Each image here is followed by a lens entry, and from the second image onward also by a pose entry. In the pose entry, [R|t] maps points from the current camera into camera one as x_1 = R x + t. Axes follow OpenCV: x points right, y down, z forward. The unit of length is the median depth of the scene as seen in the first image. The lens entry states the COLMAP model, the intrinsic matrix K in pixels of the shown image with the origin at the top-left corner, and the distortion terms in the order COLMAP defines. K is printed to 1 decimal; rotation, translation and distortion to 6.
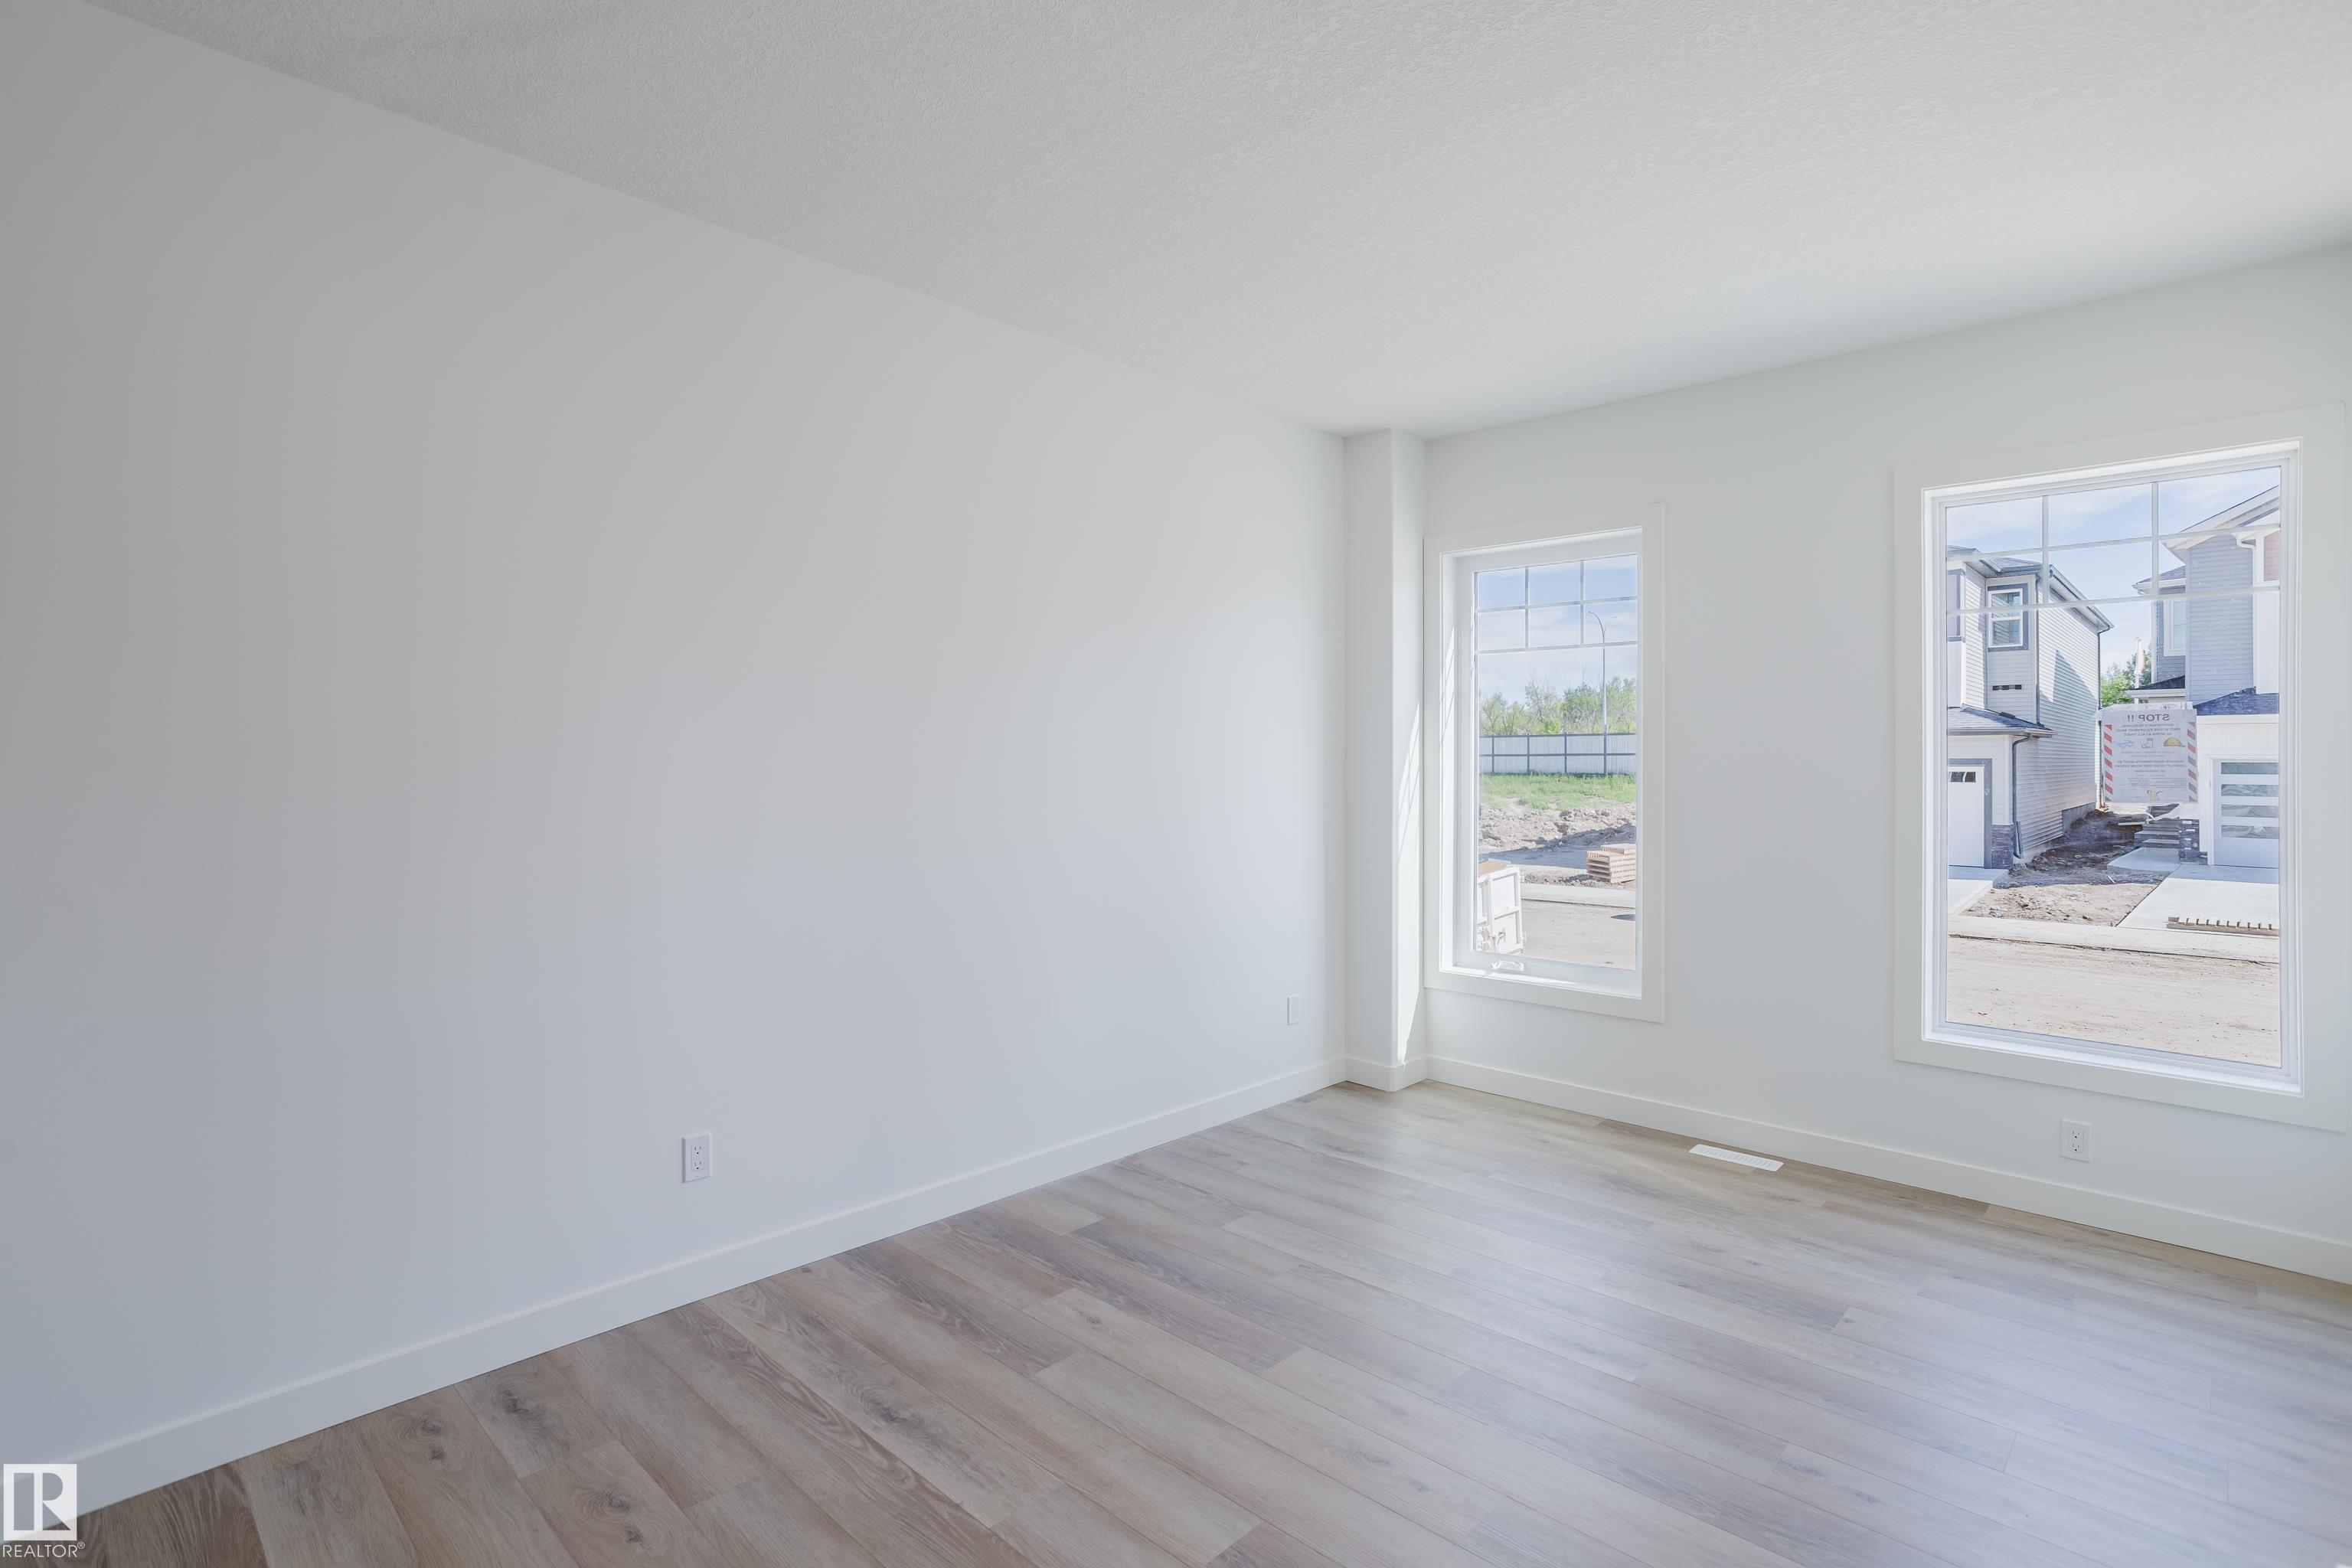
lens RADIAL K [[1139.5, 0, 1173.4], [0, 1139.5, 746.1], [0, 0, 1]] dist [-0.047667, 0.029839]
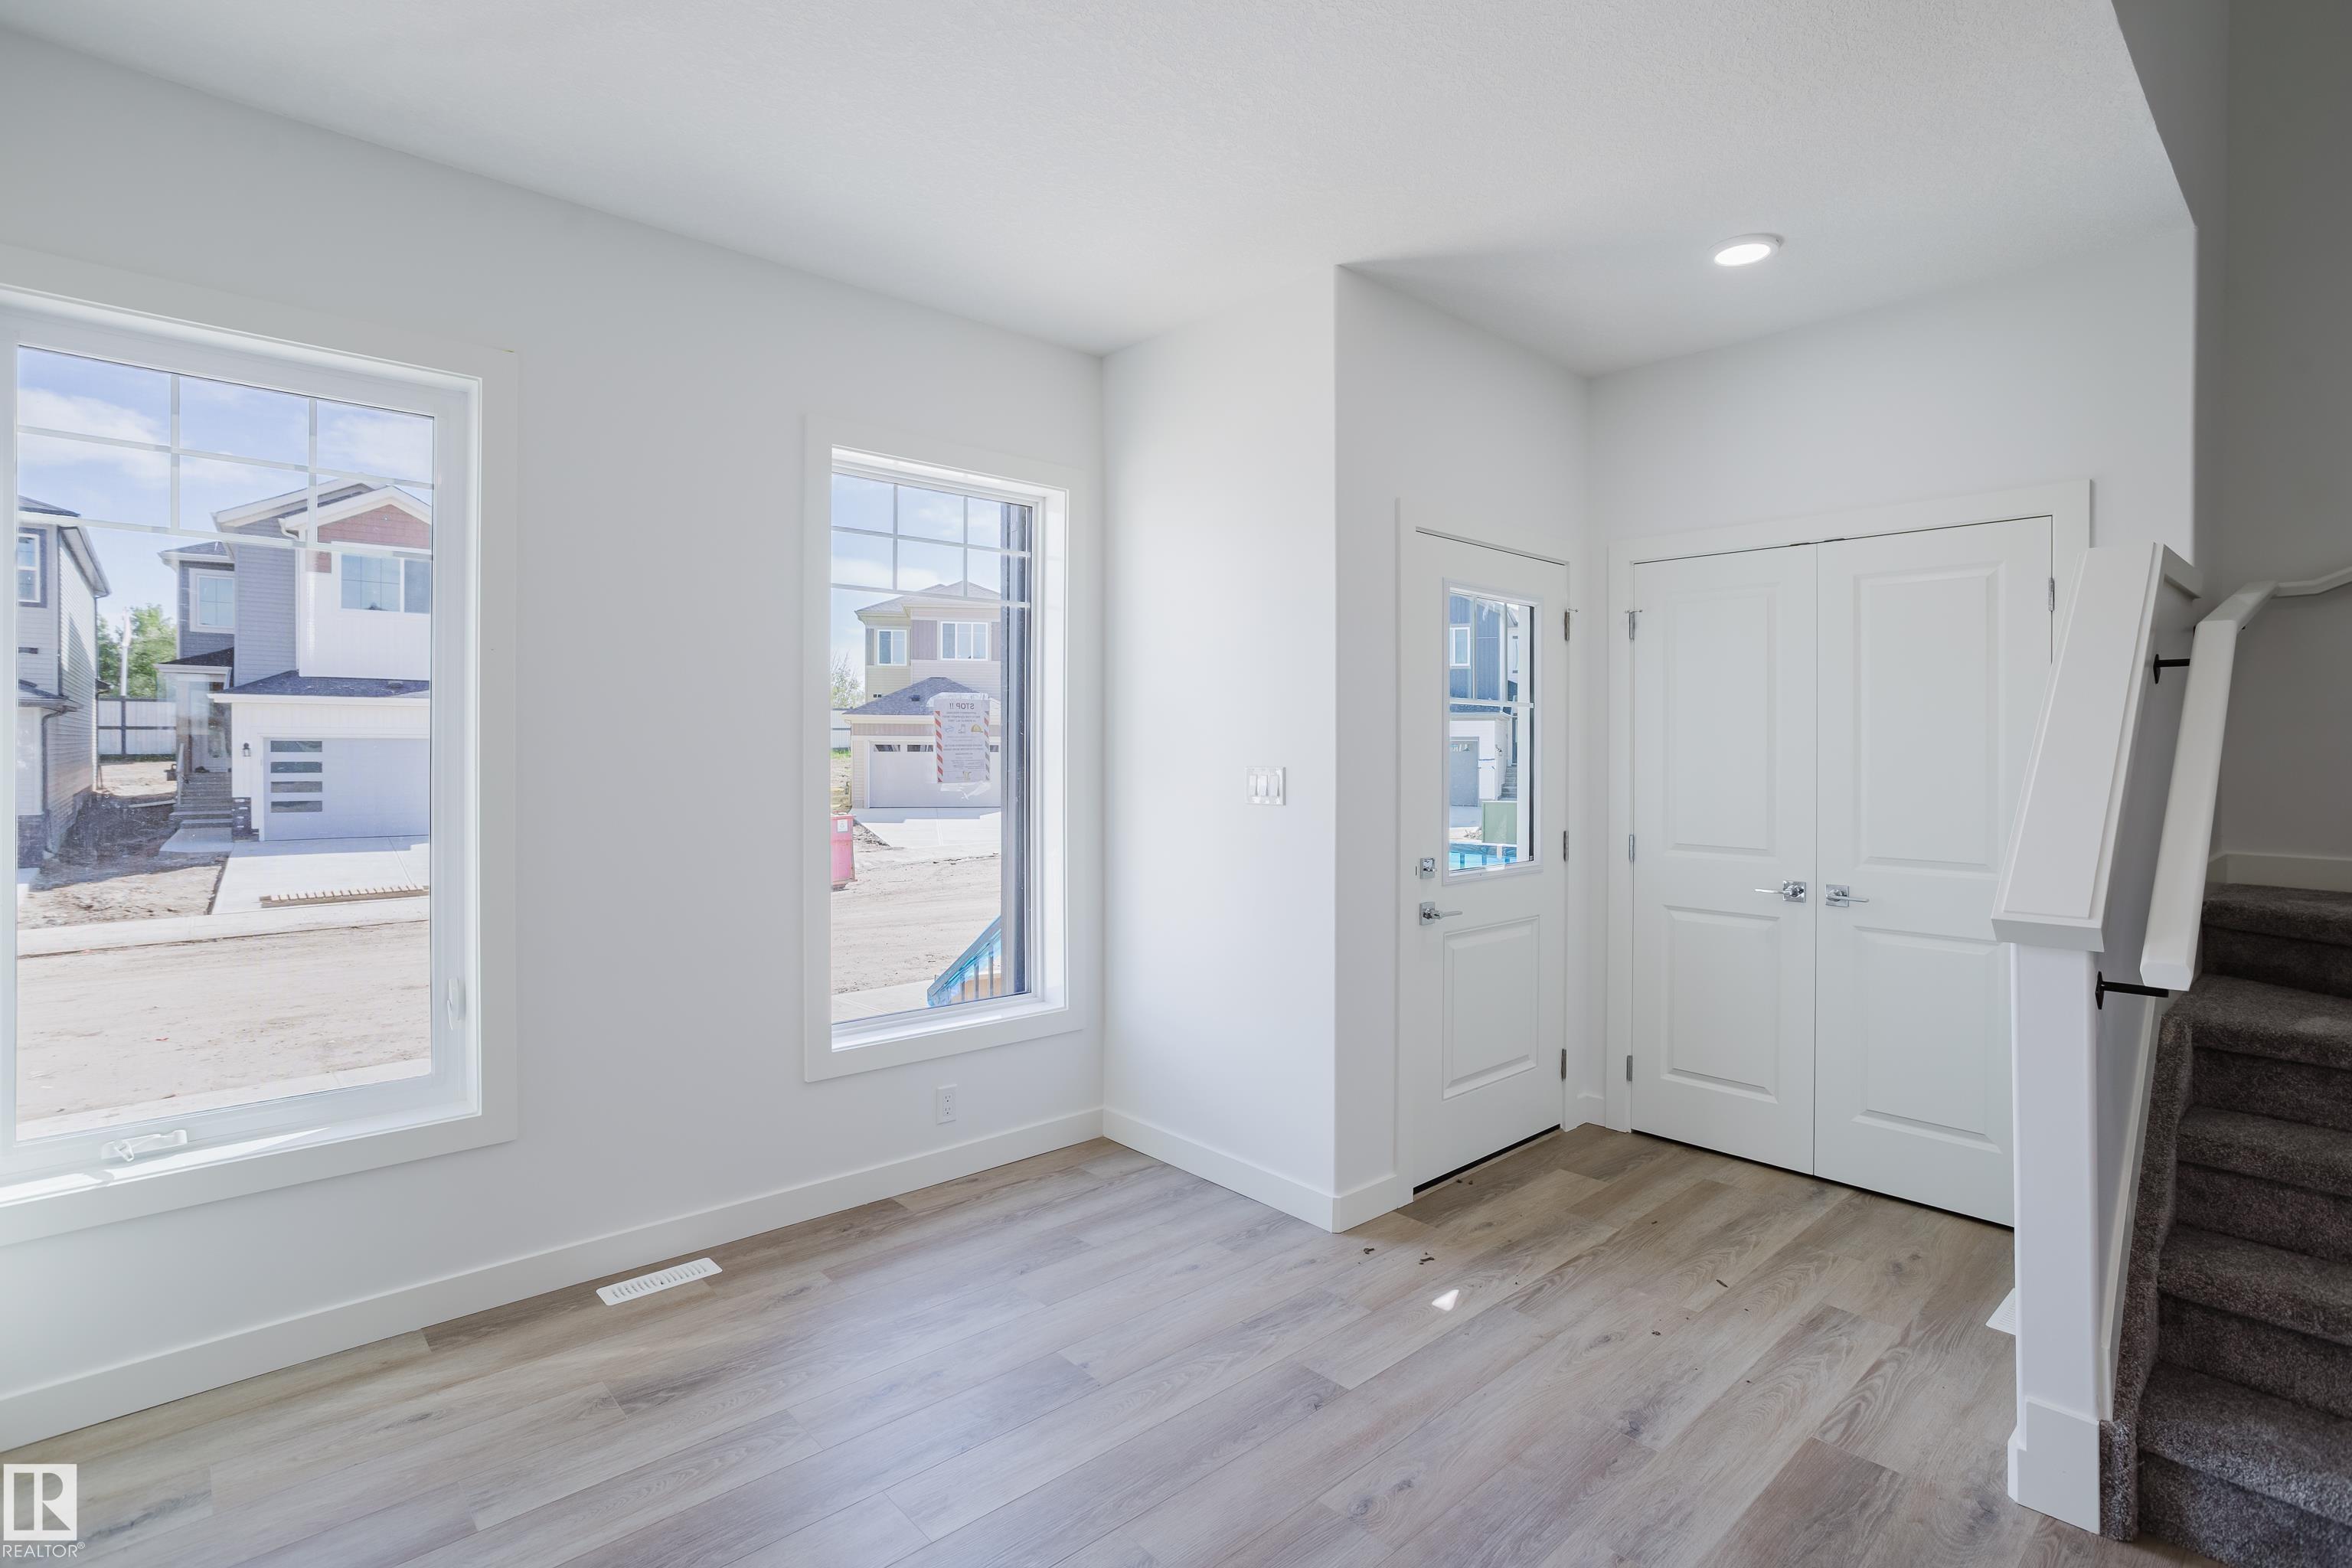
lens RADIAL K [[1139.5, 0, 1173.4], [0, 1139.5, 746.1], [0, 0, 1]] dist [-0.047667, 0.029839]
pose [[0.070237, -0.002356, 0.997528, -0.050793], [-0.017883, 0.999834, 0.003621, 0.001388], [-0.997370, -0.018093, 0.070183, 0.148516]]
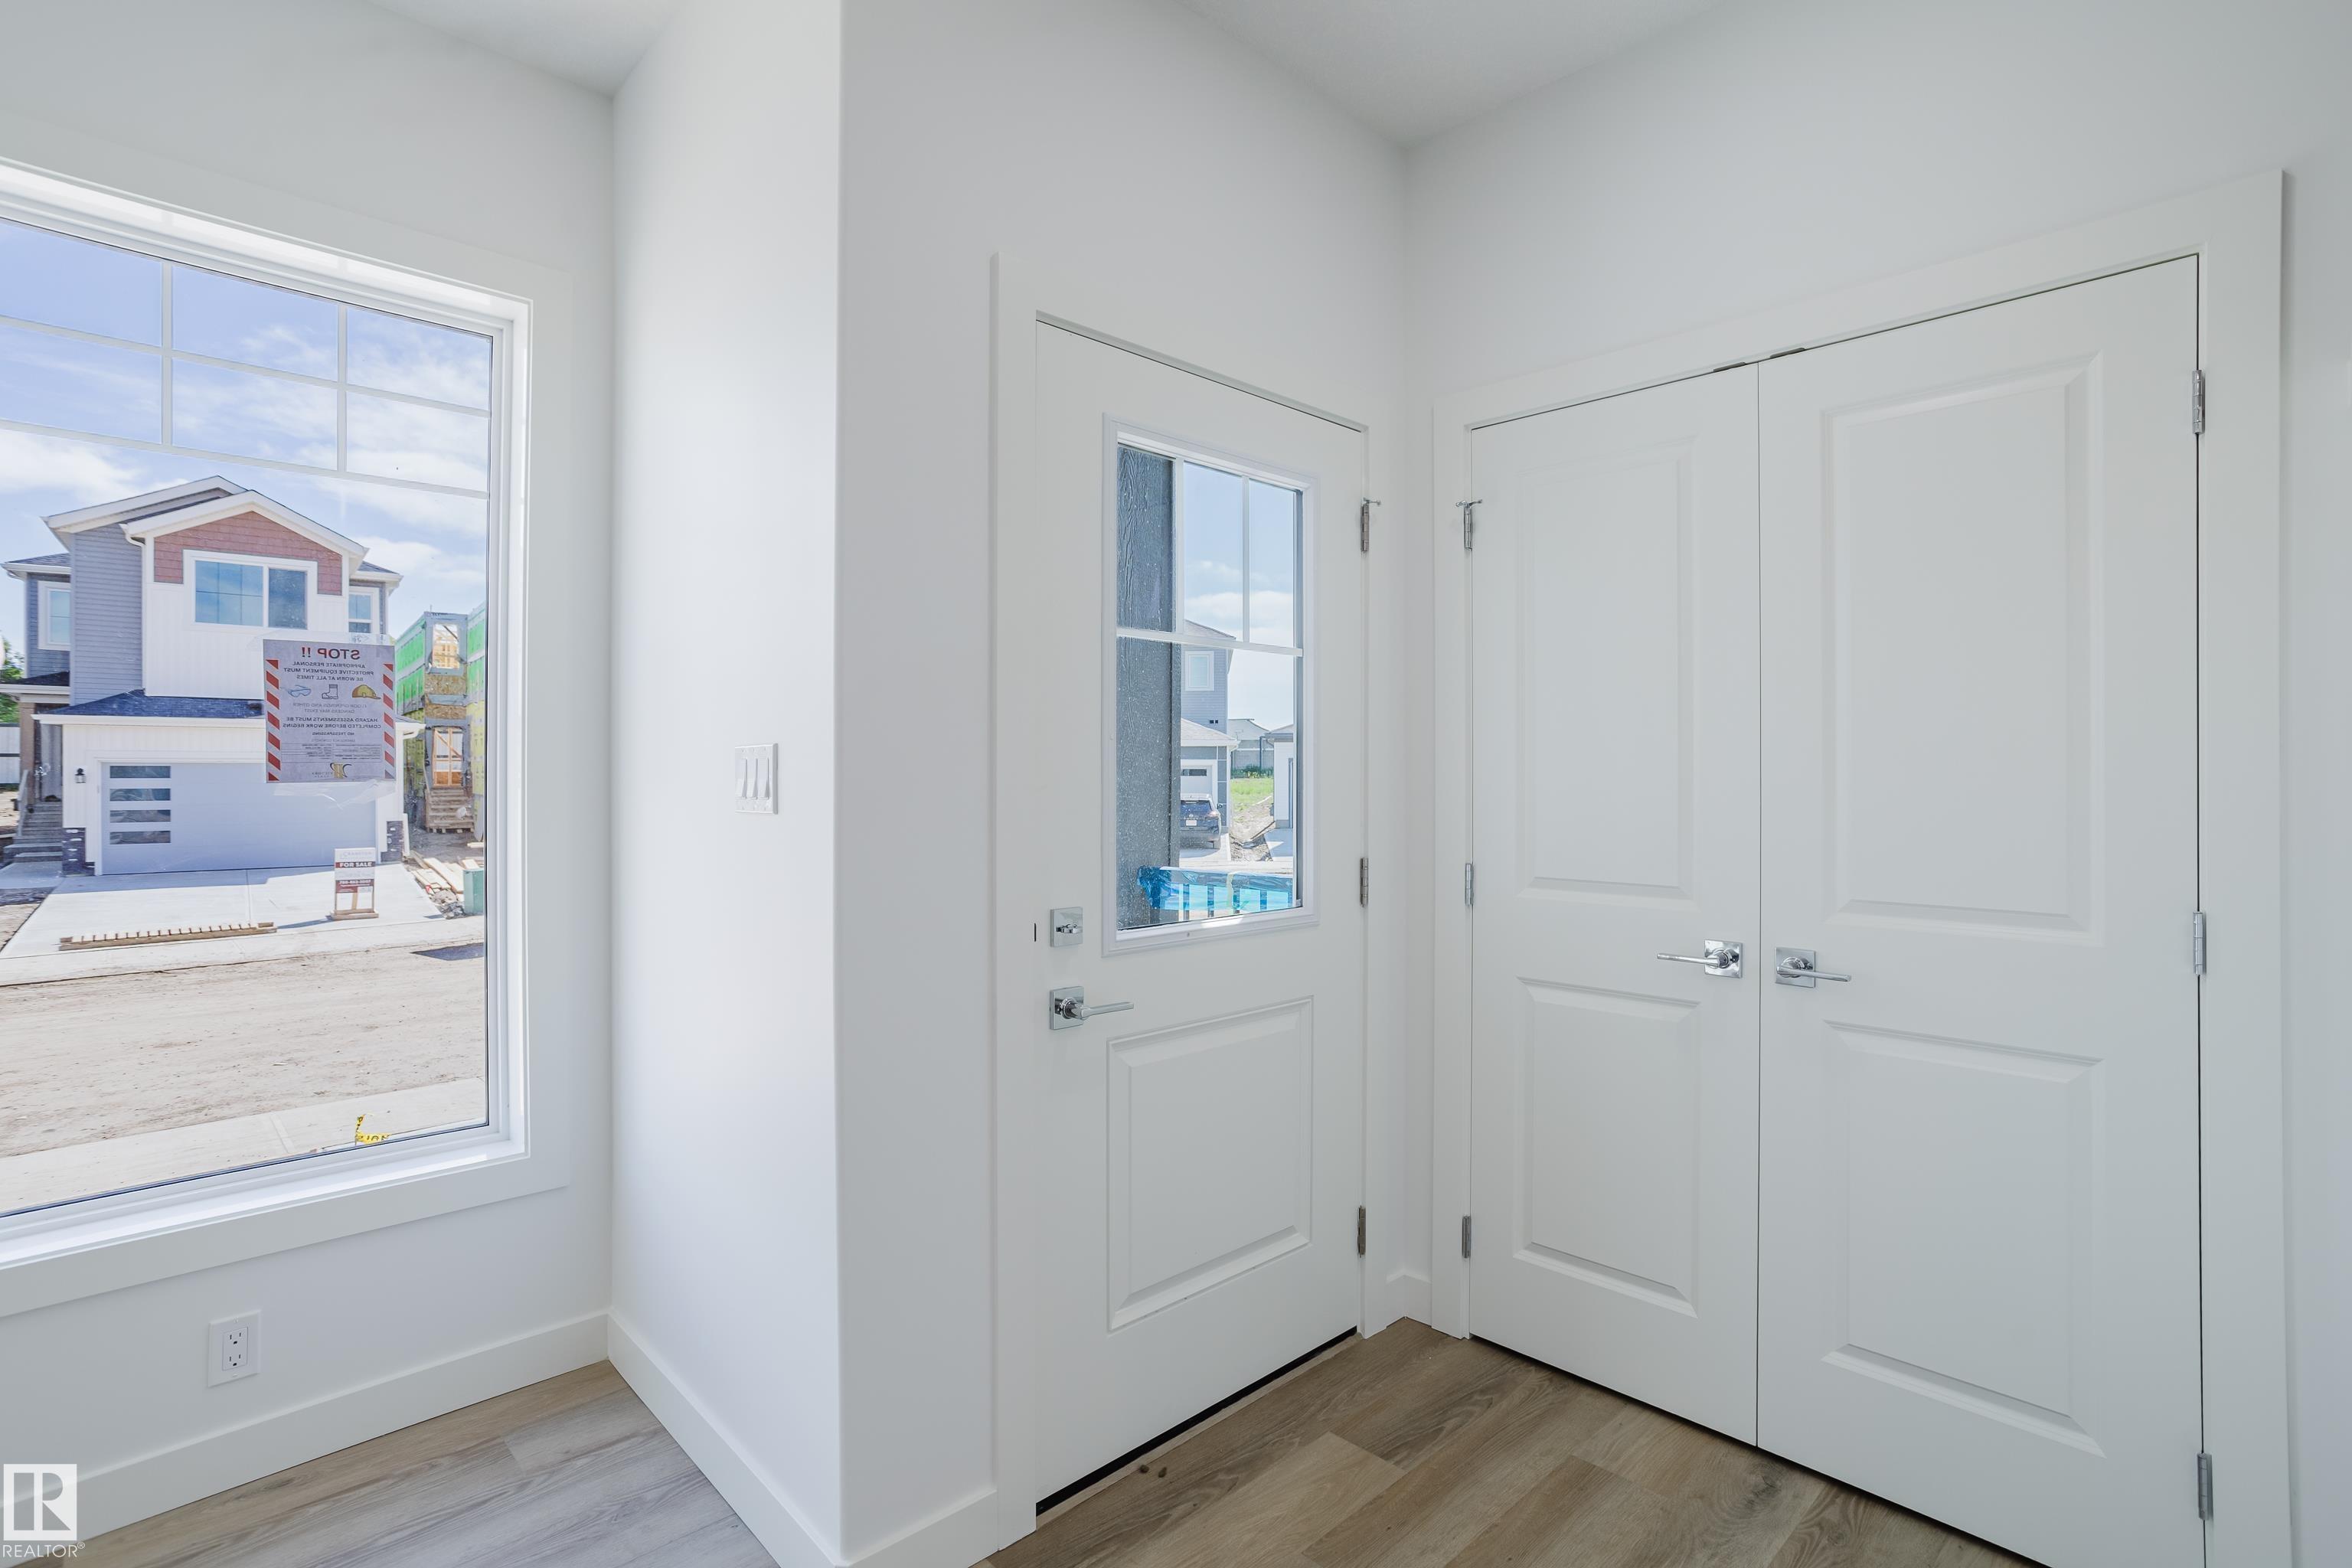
lens RADIAL K [[1135.3, 0, 1171.8], [0, 1135.3, 773.8], [0, 0, 1]] dist [-0.042468, 0.024423]
pose [[0.040056, -0.004210, 0.999189, 0.048378], [-0.013190, 0.999902, 0.004742, 0.007584], [-0.999110, -0.013369, 0.039996, 0.099446]]
